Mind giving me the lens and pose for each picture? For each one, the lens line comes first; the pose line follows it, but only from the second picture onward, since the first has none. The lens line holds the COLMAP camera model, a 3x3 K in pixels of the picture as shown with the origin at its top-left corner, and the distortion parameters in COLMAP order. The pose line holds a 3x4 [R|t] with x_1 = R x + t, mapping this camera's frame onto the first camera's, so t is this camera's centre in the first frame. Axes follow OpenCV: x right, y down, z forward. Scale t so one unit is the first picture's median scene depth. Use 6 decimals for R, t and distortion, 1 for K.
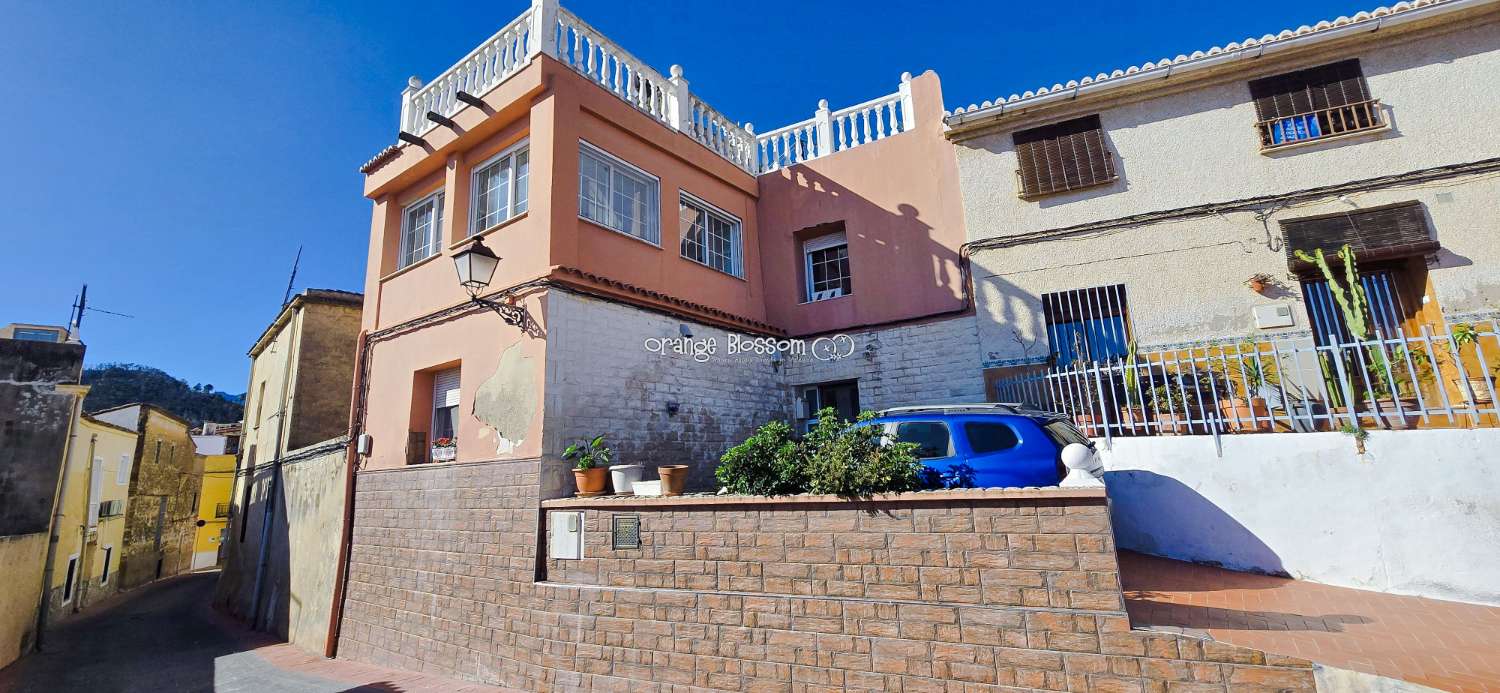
lens RADIAL K [[571.6, 0, 750.0], [0, 571.6, 346.5], [0, 0, 1]] dist [0.000863, -0.000002]
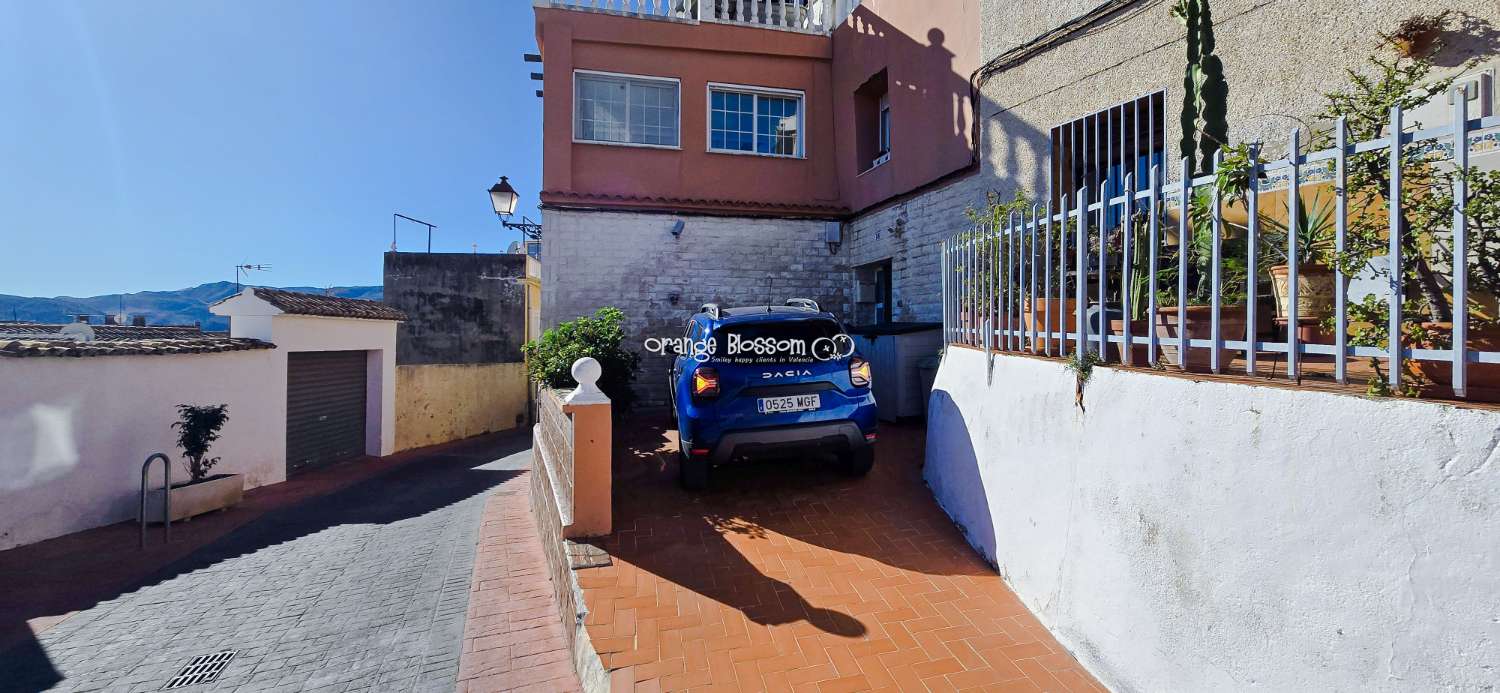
lens RADIAL K [[568.5, 0, 749.8], [0, 568.5, 328.0], [0, 0, 1]] dist [-0.000593, -0.000032]
pose [[0.766425, 0.032831, -0.641494, 0.659474], [0.096487, 0.981477, 0.165509, -0.005164], [0.635046, -0.188746, 0.749061, 0.219974]]
